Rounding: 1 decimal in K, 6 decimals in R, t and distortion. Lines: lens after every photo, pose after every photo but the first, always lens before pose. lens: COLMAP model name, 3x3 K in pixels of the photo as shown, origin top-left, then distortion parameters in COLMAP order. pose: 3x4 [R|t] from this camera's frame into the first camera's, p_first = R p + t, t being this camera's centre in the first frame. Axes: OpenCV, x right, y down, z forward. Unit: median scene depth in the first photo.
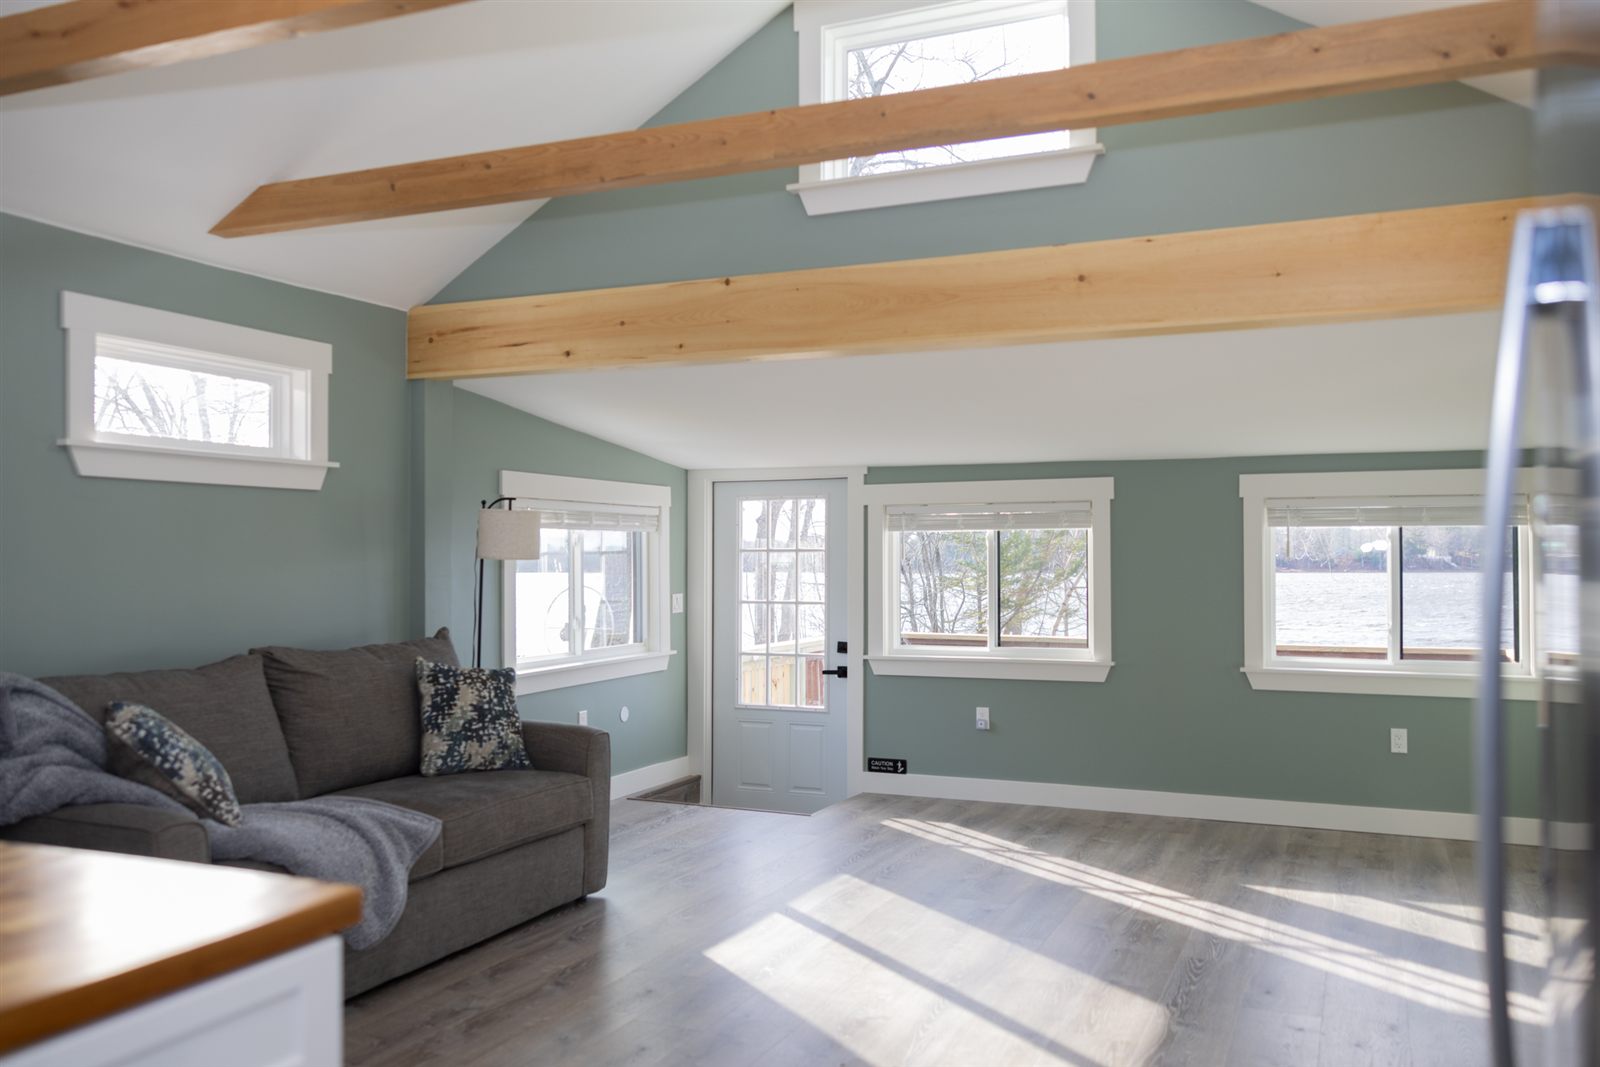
lens RADIAL K [[1273.5, 0, 802.8], [0, 1273.5, 536.7], [0, 0, 1]] dist [-0.003994, -0.001546]
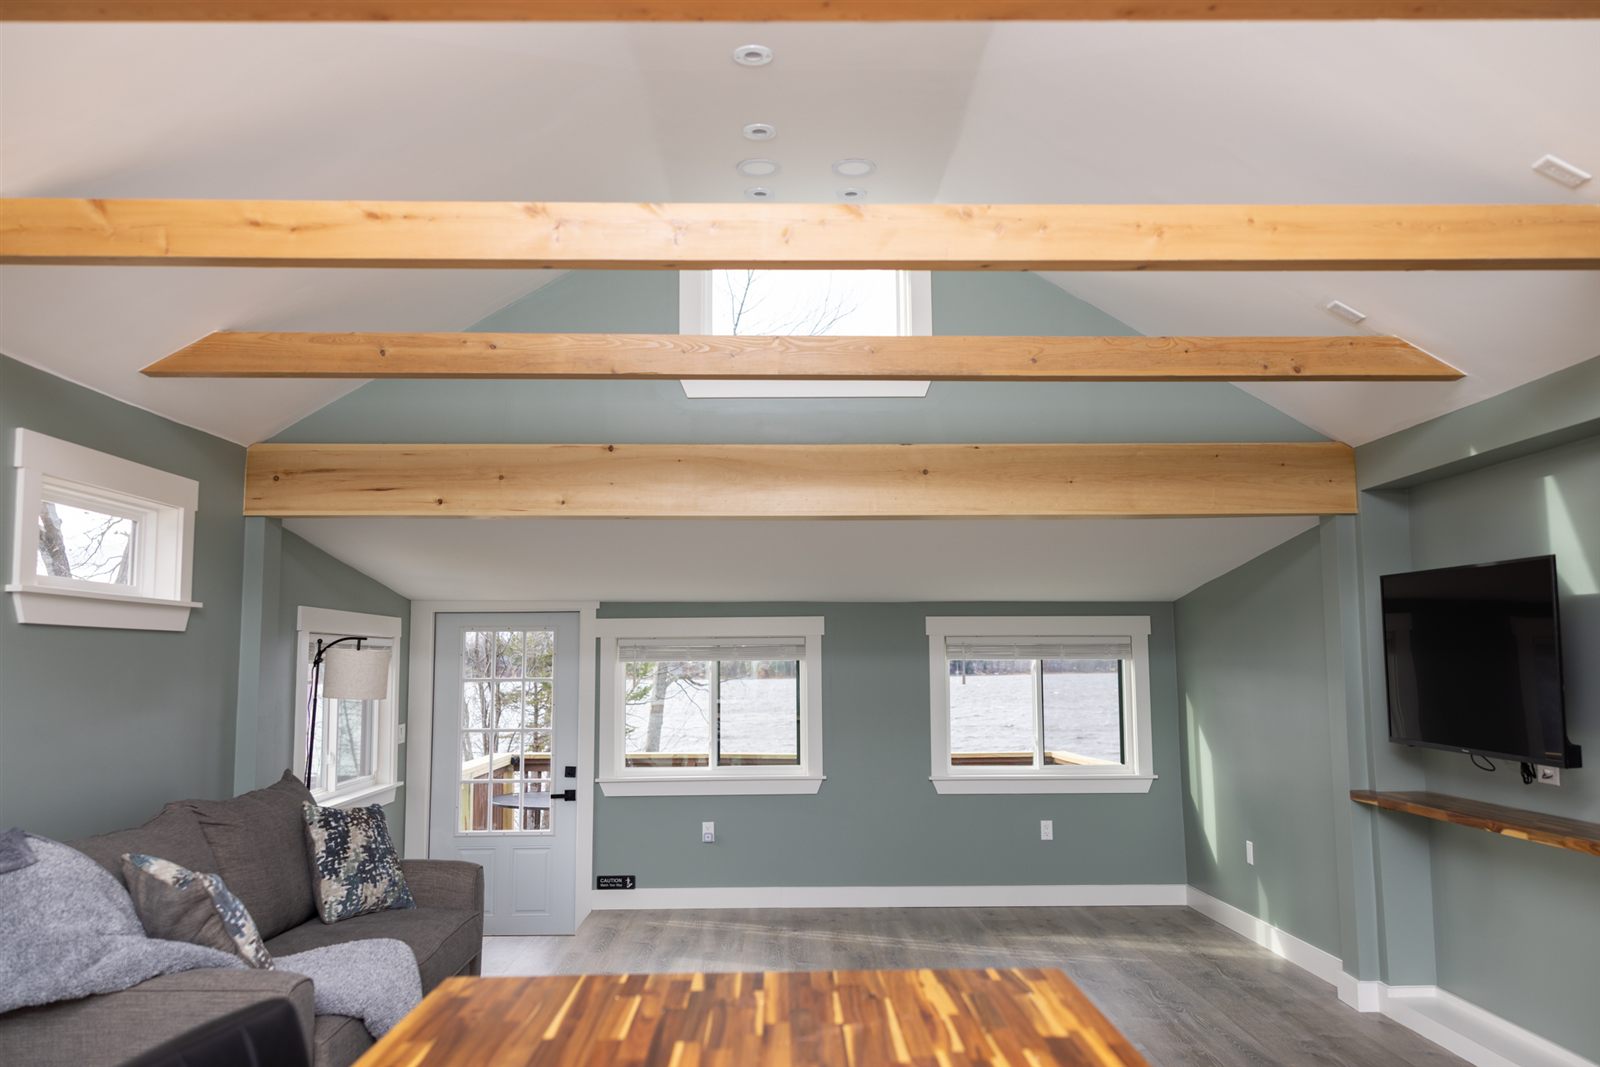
lens RADIAL K [[1273.5, 0, 793.0], [0, 1273.5, 534.1], [0, 0, 1]] dist [-0.003994, -0.001546]
pose [[0.907498, 0.038116, 0.418324, -0.368759], [-0.001949, 0.996246, -0.086546, -0.027483], [-0.420052, 0.077724, 0.904165, -0.072618]]
